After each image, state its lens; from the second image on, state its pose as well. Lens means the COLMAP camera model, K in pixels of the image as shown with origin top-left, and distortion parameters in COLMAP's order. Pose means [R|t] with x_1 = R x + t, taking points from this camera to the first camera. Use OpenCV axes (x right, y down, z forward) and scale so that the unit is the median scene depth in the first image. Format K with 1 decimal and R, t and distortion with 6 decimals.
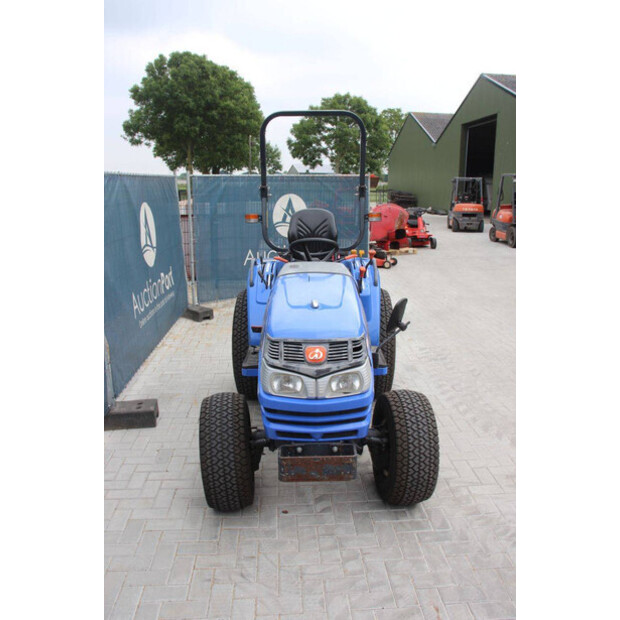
lens RADIAL K [[594.7, 0, 310.0], [0, 594.7, 310.0], [0, 0, 1]] dist [-0.167781, 0.247214]
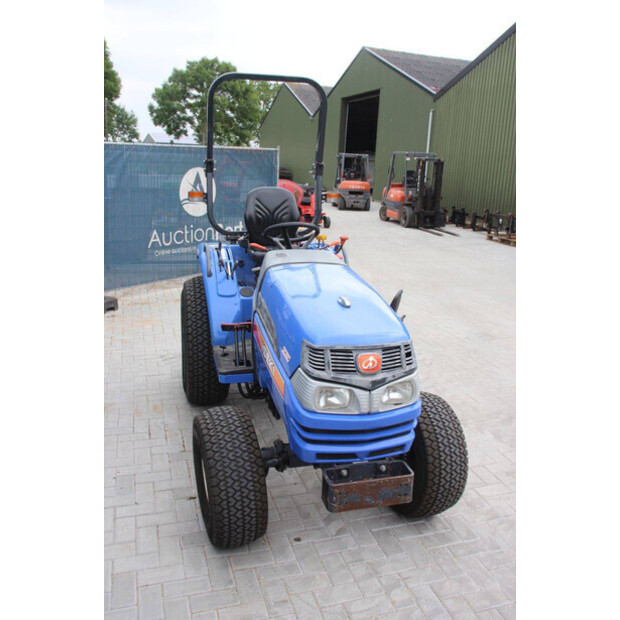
lens RADIAL K [[616.0, 0, 310.0], [0, 616.0, 310.0], [0, 0, 1]] dist [-0.175591, 0.293751]
pose [[0.965526, -0.024121, 0.259187, -0.221263], [0.014661, 0.999156, 0.038368, -0.027223], [-0.259894, -0.033246, 0.965065, 0.121762]]
